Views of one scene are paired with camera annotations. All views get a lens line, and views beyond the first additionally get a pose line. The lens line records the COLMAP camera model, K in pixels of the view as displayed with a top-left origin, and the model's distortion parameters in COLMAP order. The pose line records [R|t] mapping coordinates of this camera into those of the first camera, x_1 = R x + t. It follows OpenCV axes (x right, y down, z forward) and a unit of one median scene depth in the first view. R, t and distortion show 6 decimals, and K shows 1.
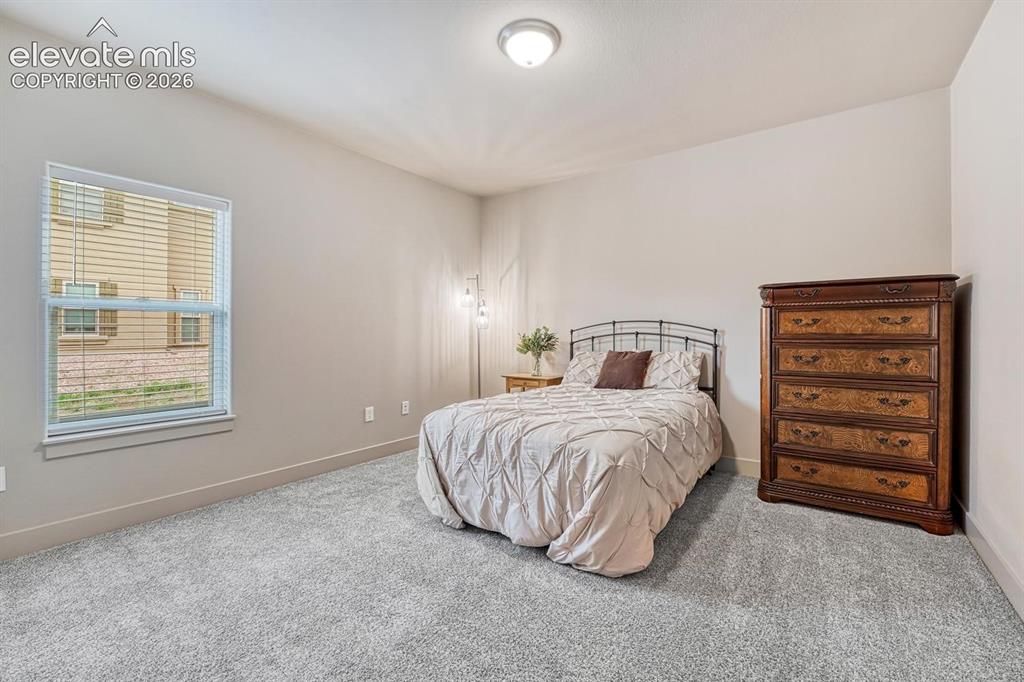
lens RADIAL K [[431.3, 0, 512.0], [0, 431.3, 341.0], [0, 0, 1]] dist [-0.029651, 0.000513]
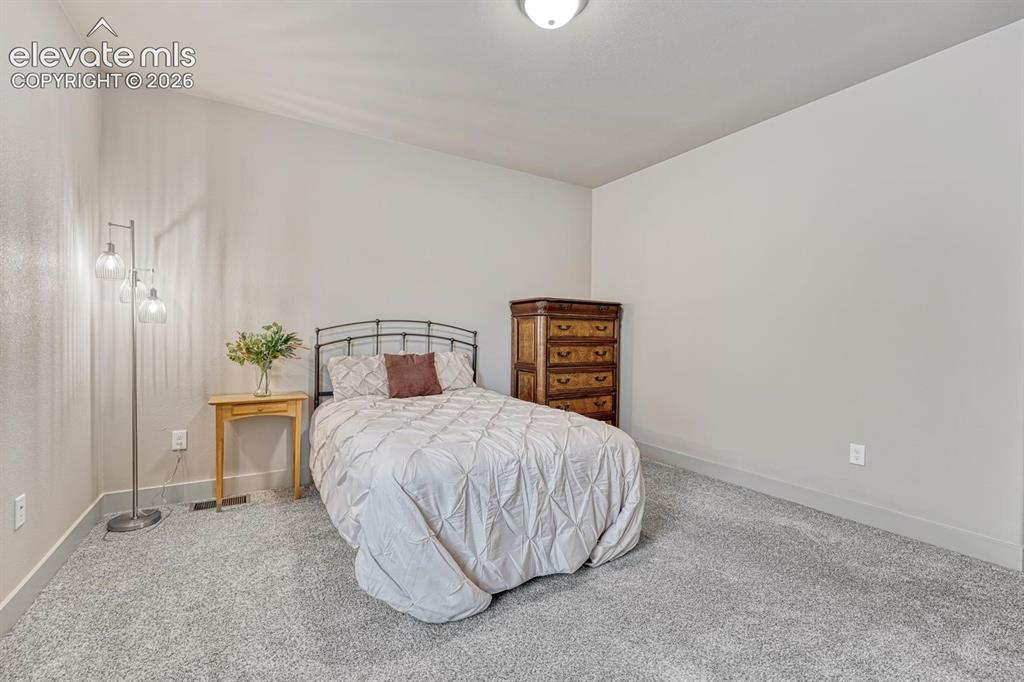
lens RADIAL K [[431.3, 0, 512.0], [0, 431.3, 341.0], [0, 0, 1]] dist [-0.029651, 0.000513]
pose [[0.355641, -0.003082, 0.934618, -0.681956], [0.007272, 0.999973, 0.000531, -0.002993], [-0.934594, 0.006608, 0.355654, 0.646496]]
